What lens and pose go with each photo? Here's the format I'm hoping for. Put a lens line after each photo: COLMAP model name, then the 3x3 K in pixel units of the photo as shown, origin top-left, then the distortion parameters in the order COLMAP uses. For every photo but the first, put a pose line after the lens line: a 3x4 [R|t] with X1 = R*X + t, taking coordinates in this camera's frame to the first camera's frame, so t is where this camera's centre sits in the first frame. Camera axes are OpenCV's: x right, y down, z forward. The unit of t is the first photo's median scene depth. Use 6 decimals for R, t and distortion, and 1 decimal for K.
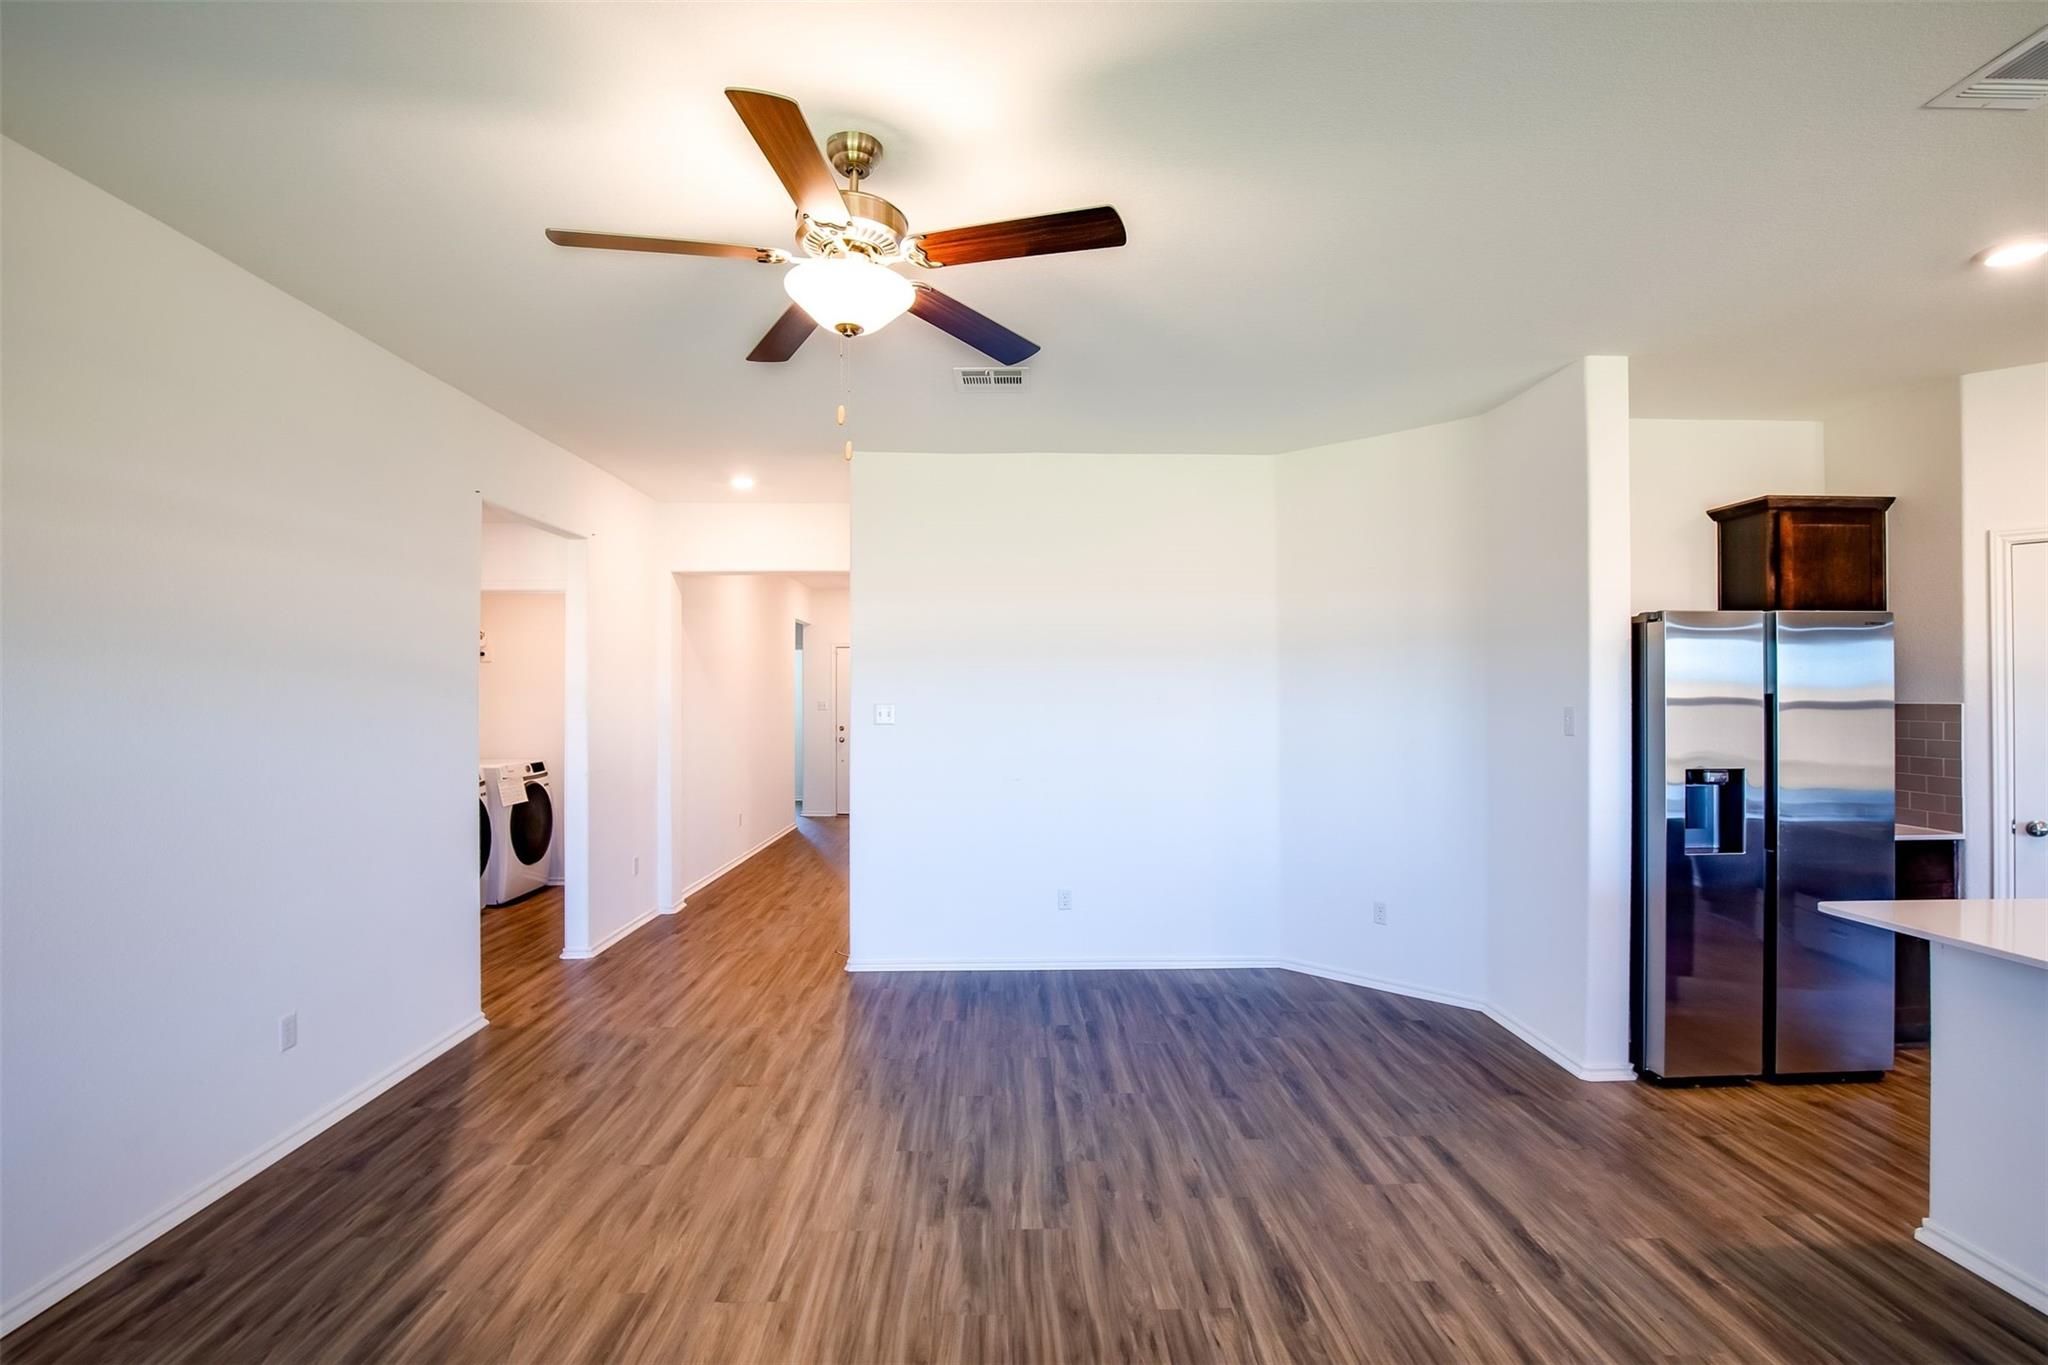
lens RADIAL K [[941.7, 0, 1033.4], [0, 941.7, 698.4], [0, 0, 1]] dist [-0.036509, 0.003358]
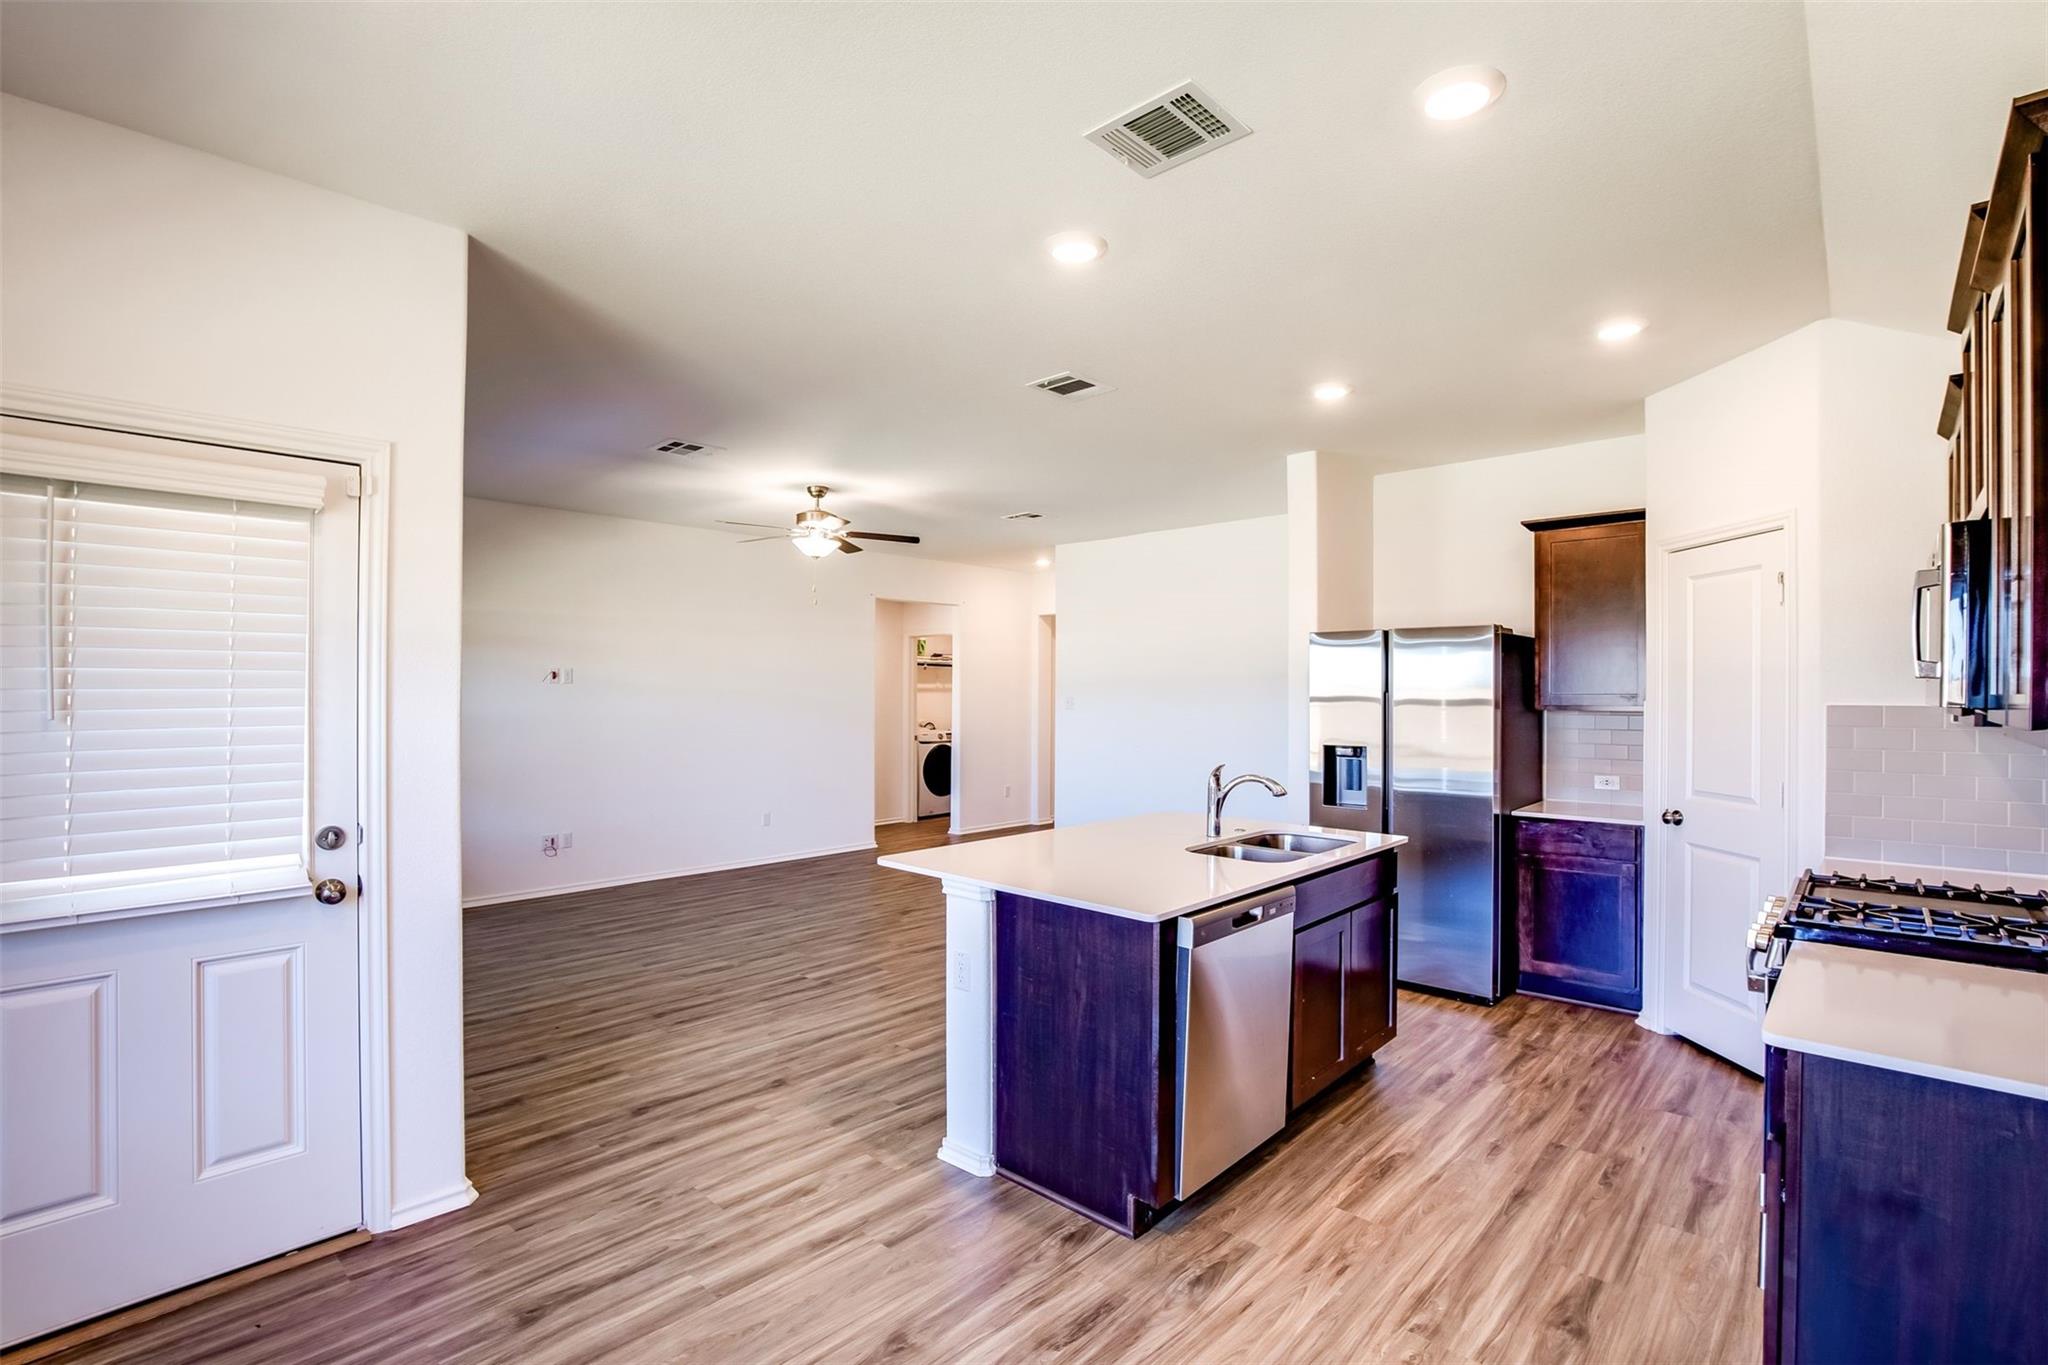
lens RADIAL K [[941.7, 0, 1026.7], [0, 941.7, 699.1], [0, 0, 1]] dist [-0.036509, 0.003358]
pose [[0.704141, 0.006611, -0.710029, 1.378406], [-0.000534, 0.999961, 0.008781, -0.007206], [0.710060, -0.005804, 0.704118, -0.321788]]
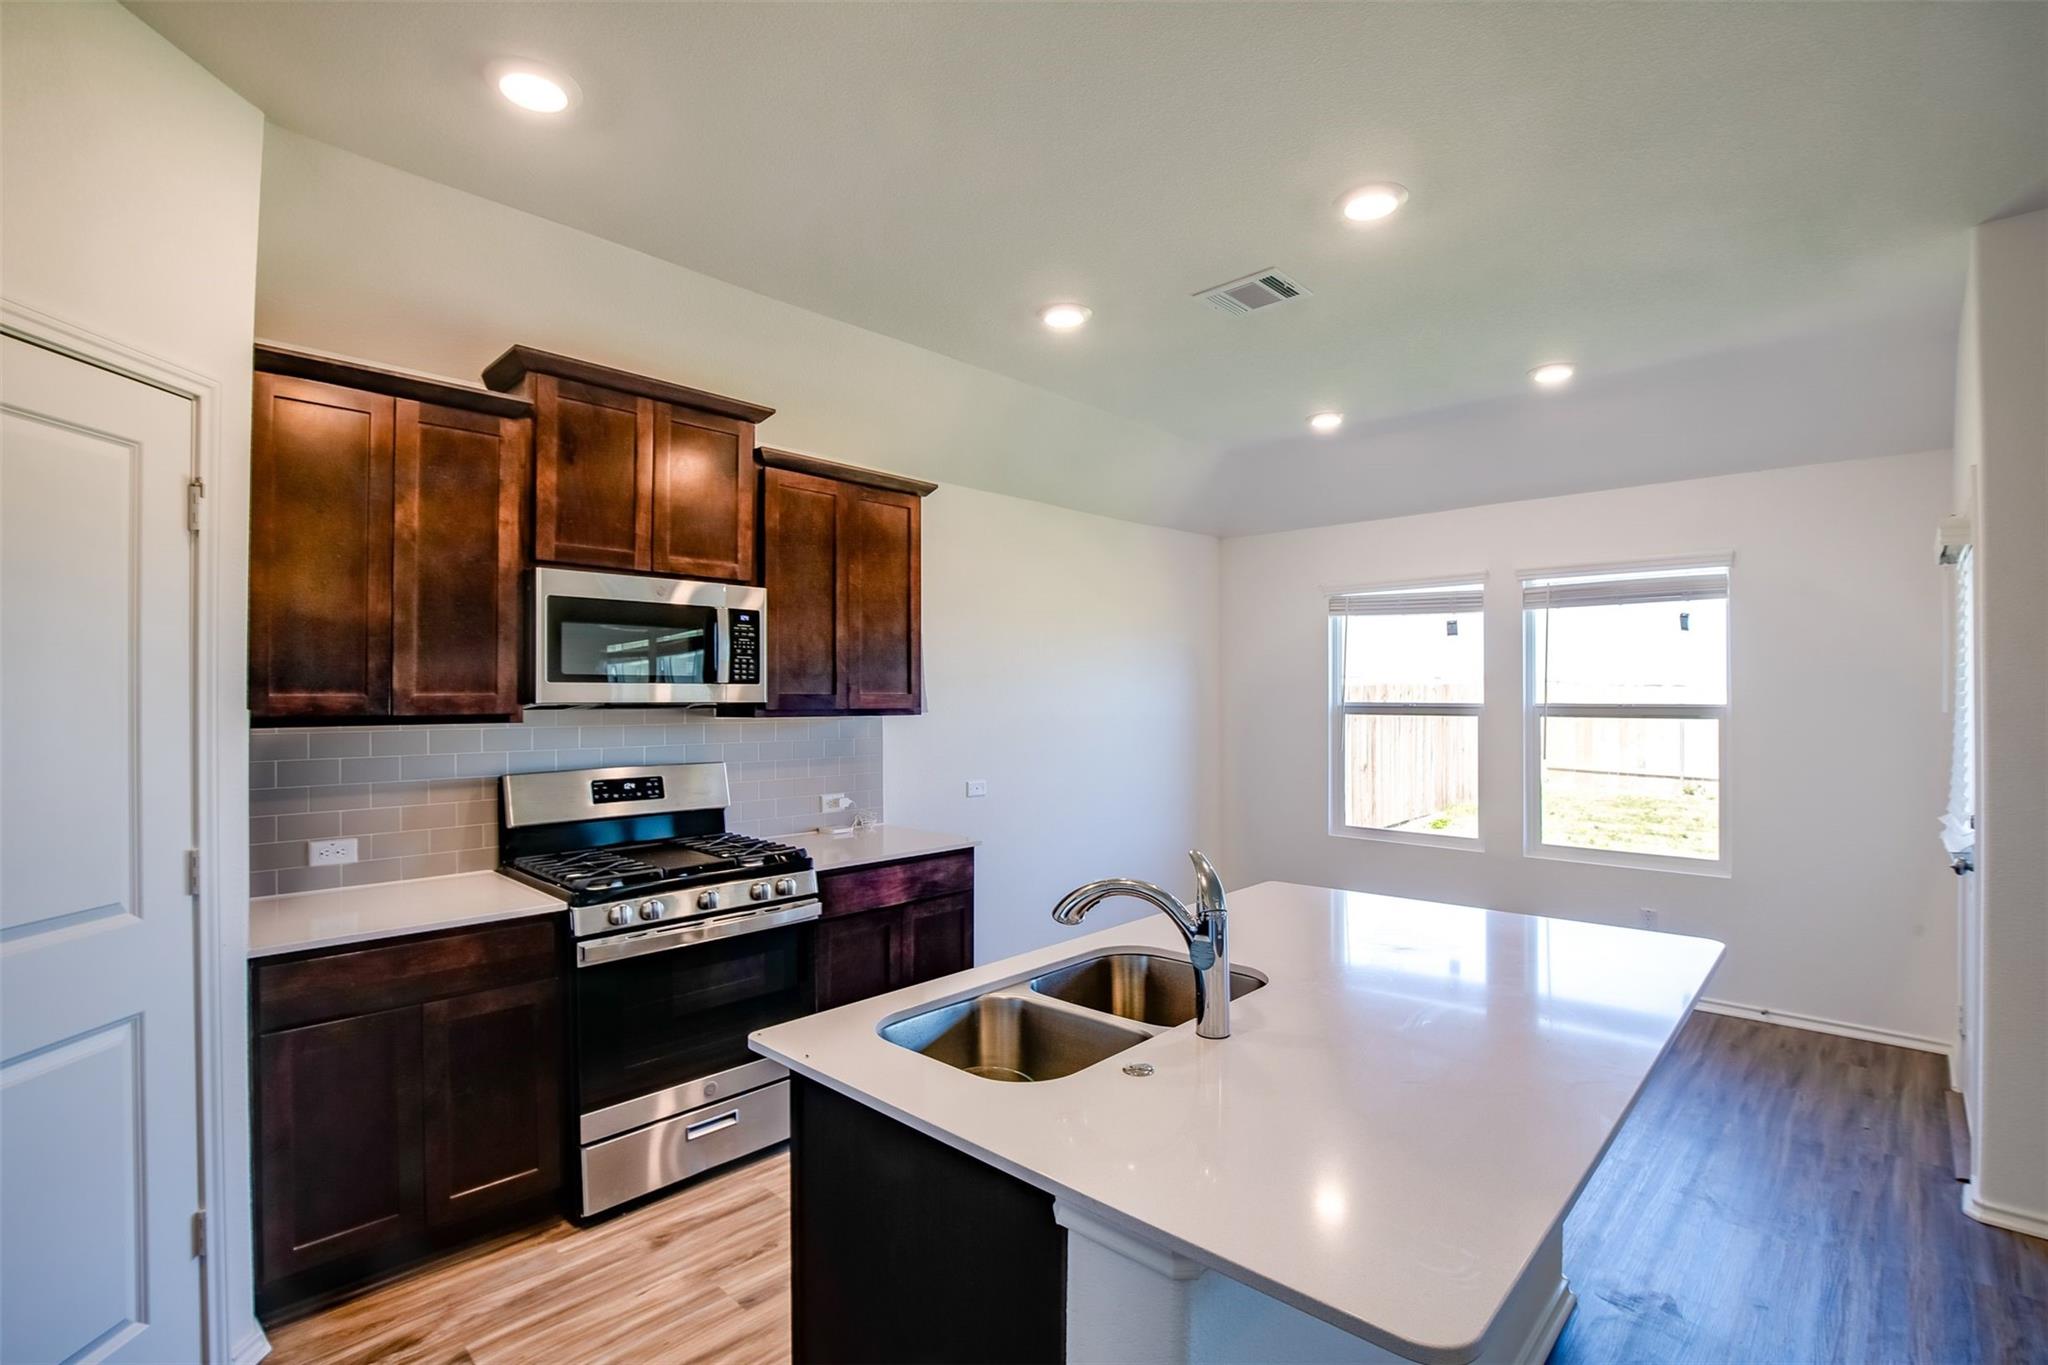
lens RADIAL K [[941.7, 0, 1027.9], [0, 941.7, 690.3], [0, 0, 1]] dist [-0.036509, 0.003358]
pose [[-0.703882, 0.007635, 0.710276, 0.524030], [-0.000023, 0.999942, -0.010772, -0.000925], [-0.710317, -0.007598, -0.703841, 0.957792]]
